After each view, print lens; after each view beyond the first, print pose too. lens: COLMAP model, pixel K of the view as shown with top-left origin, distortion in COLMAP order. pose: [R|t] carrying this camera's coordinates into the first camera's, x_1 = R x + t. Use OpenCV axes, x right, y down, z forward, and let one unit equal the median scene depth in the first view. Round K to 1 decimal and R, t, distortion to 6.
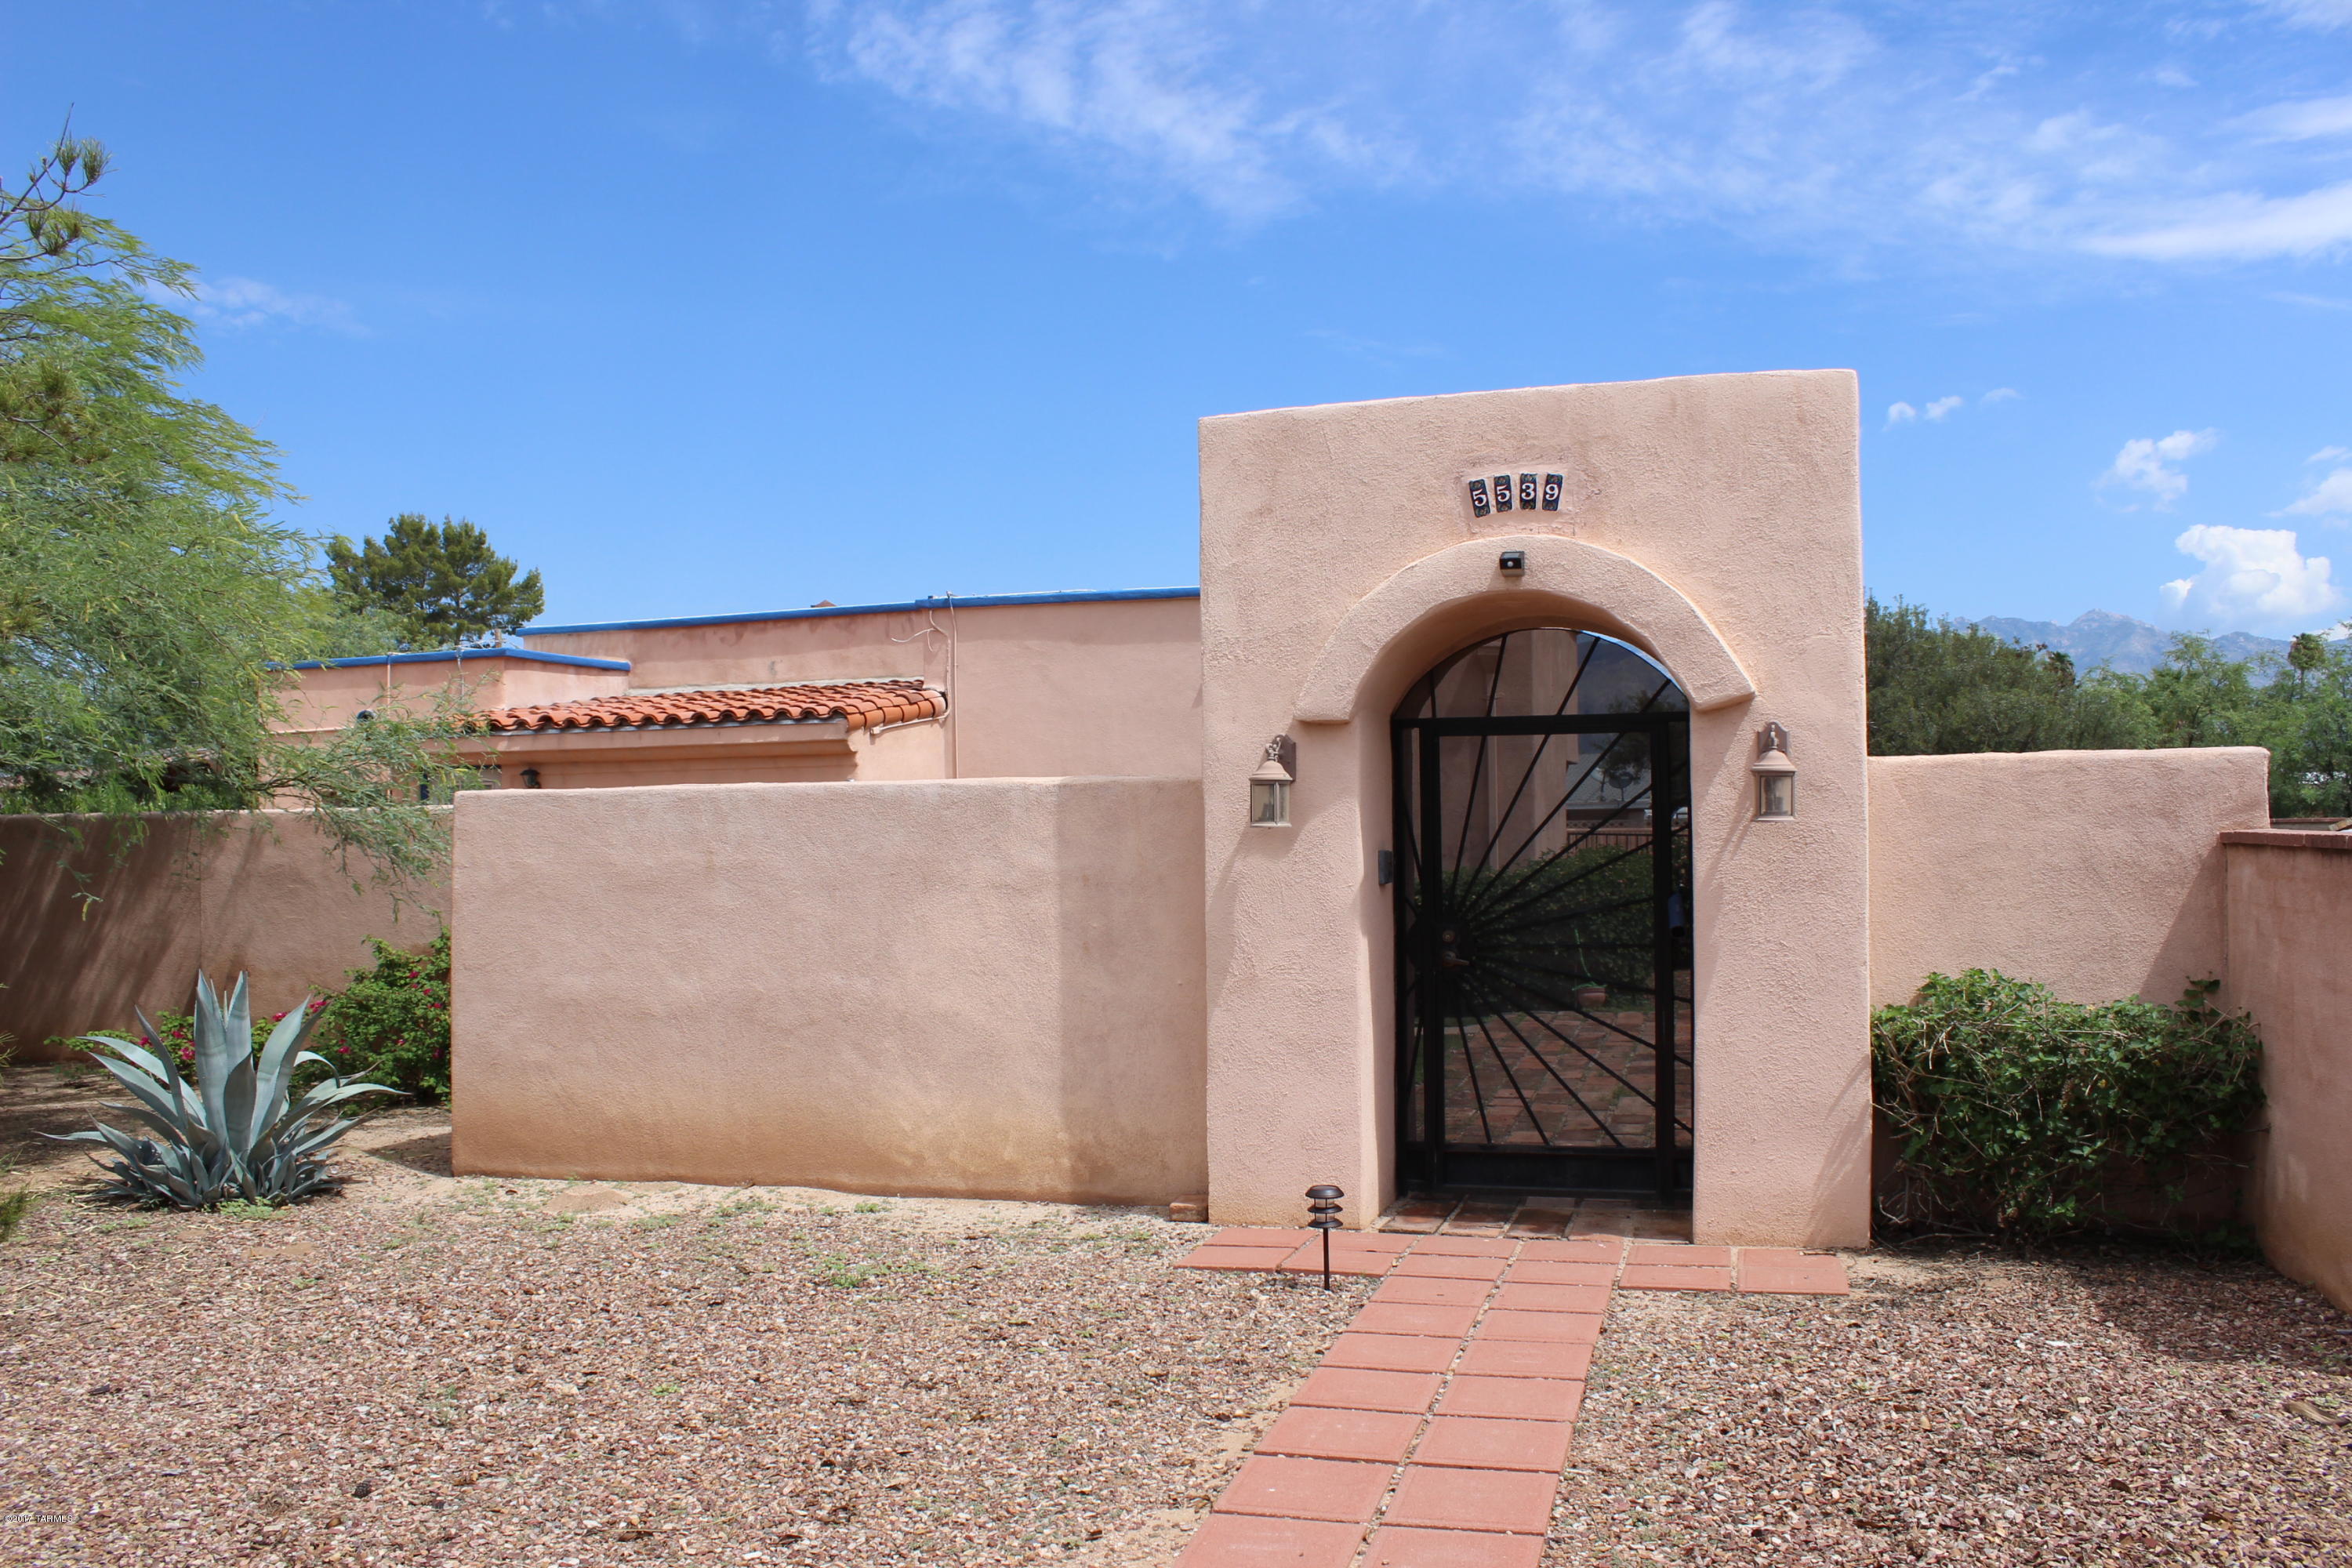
lens RADIAL K [[1950.1, 0, 1176.0], [0, 1950.1, 784.0], [0, 0, 1]] dist [-0.165858, 0.149324]
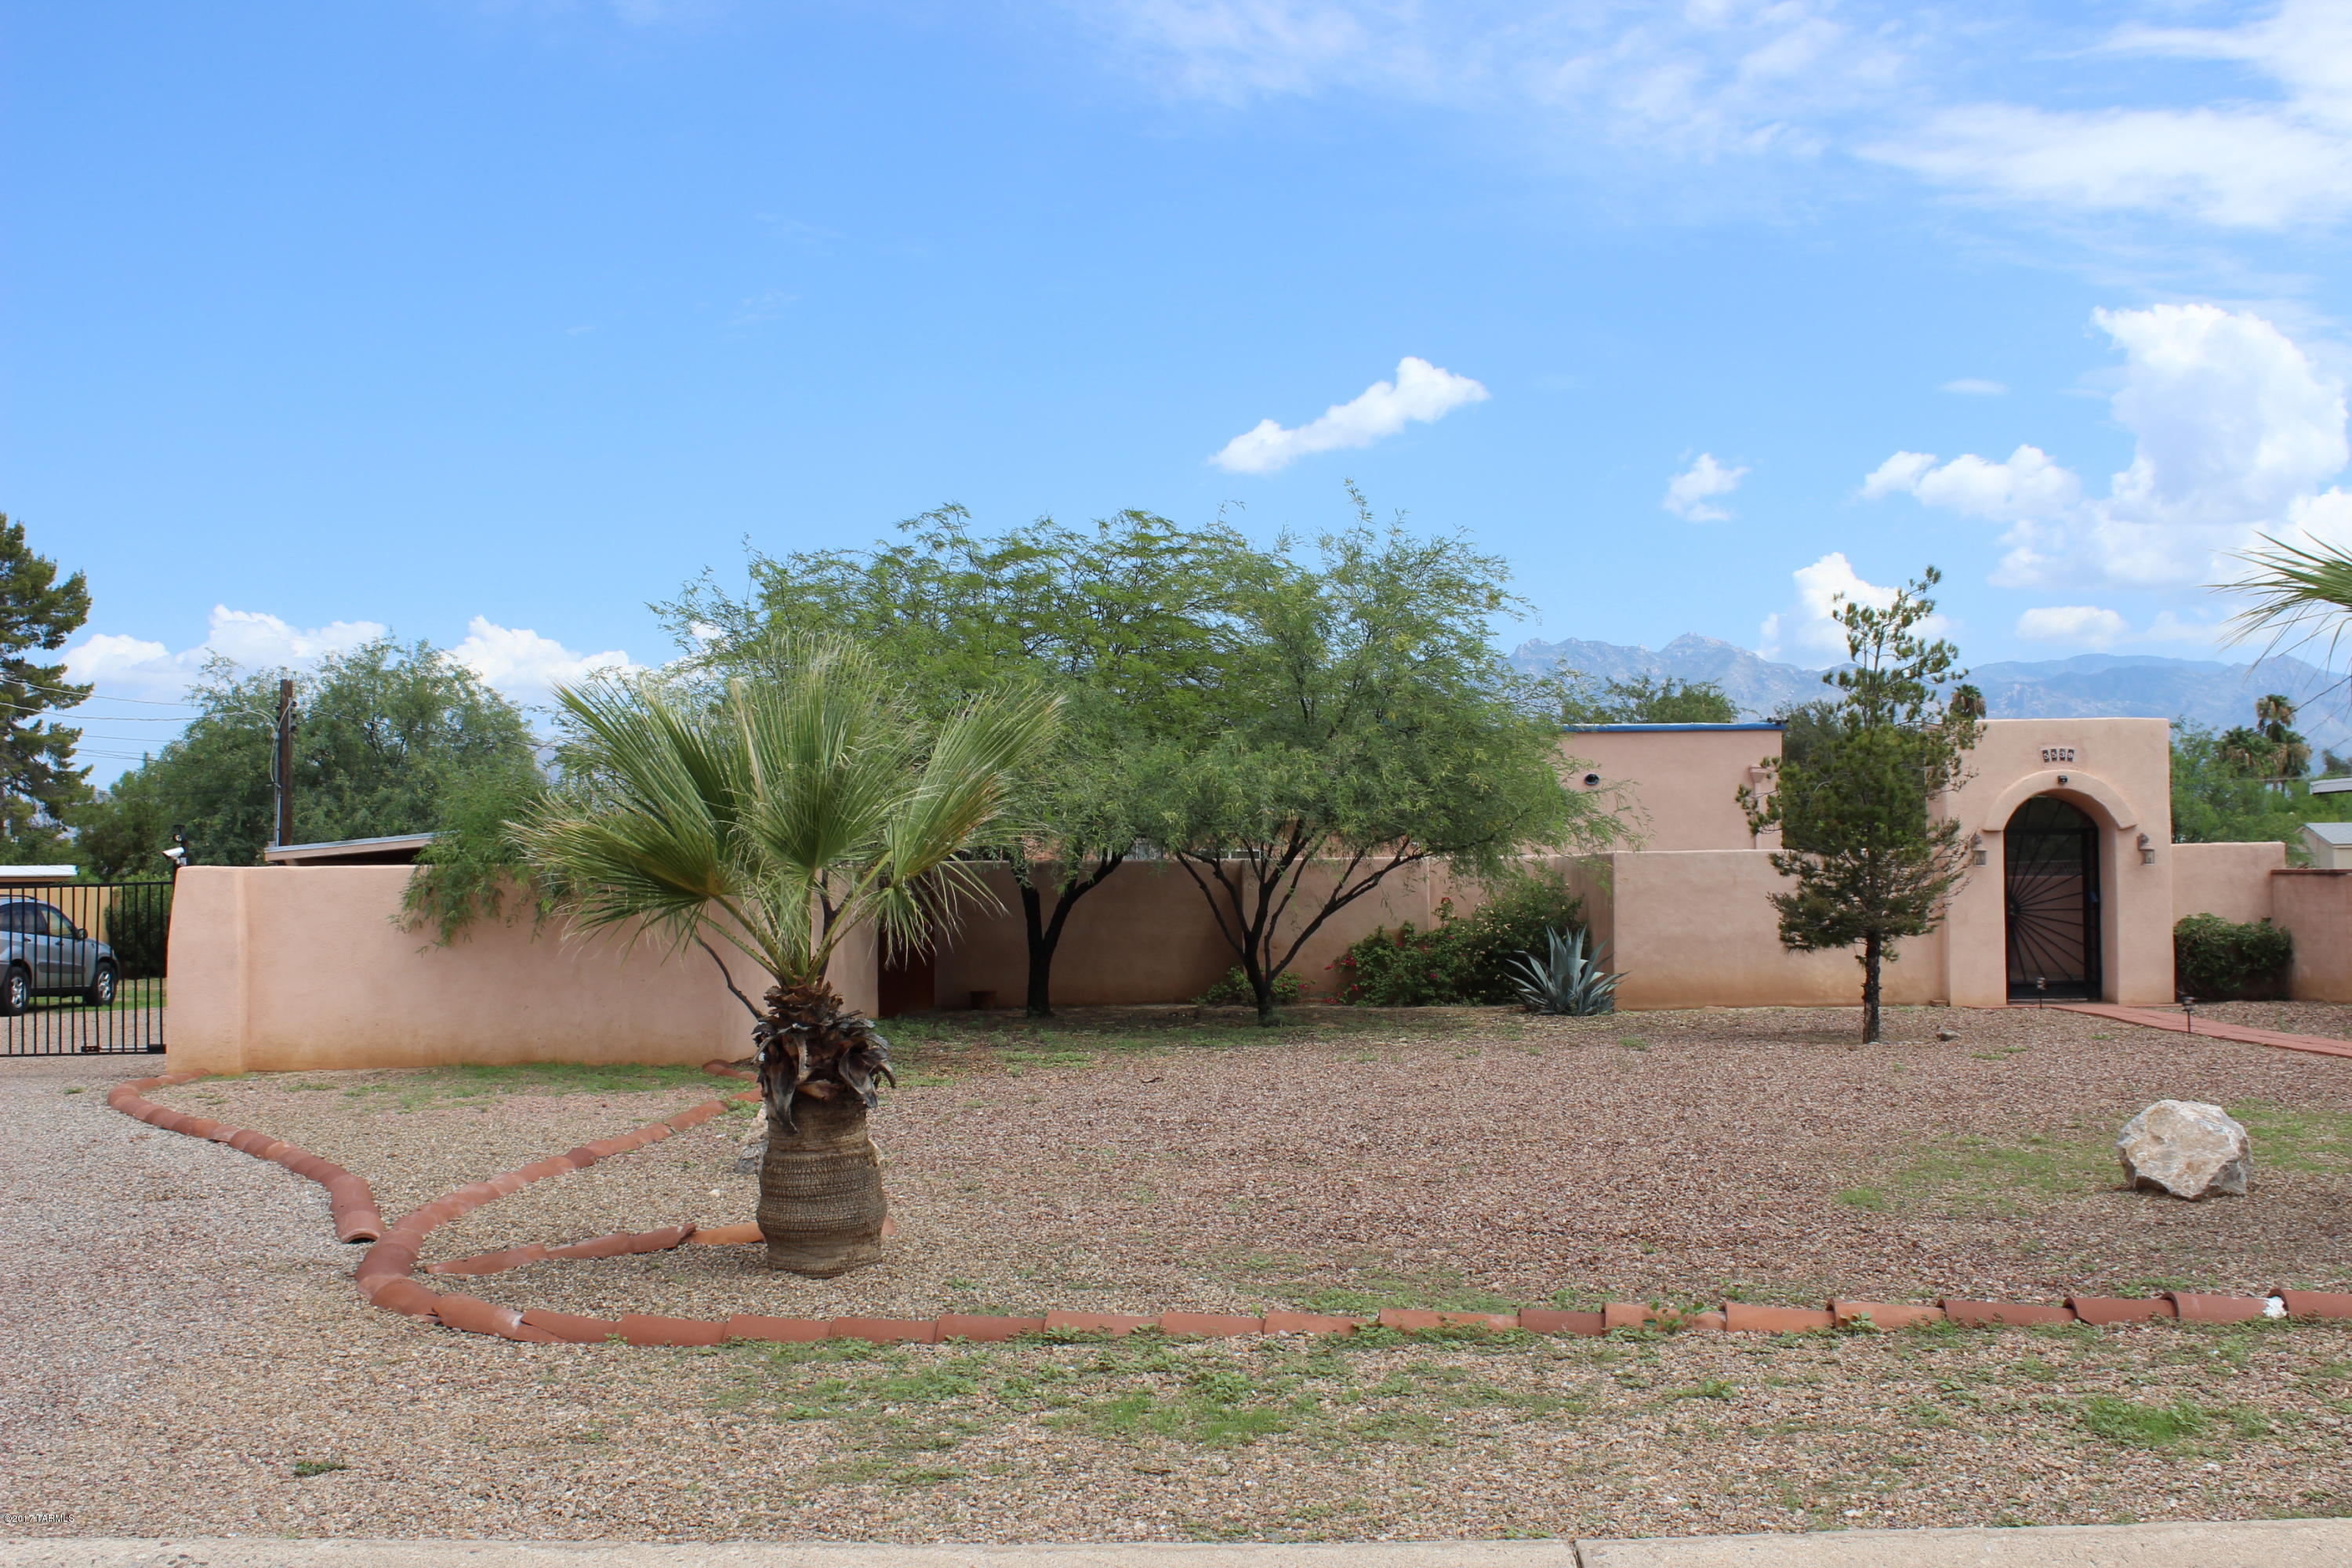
lens RADIAL K [[2516.6, 0, 1176.0], [0, 2516.6, 784.0], [0, 0, 1]] dist [-0.062817, 0.012450]
pose [[0.967599, 0.013980, 0.252105, -2.109034], [-0.008903, 0.999734, -0.021267, -0.011498], [-0.252335, 0.018334, 0.967466, -2.379890]]
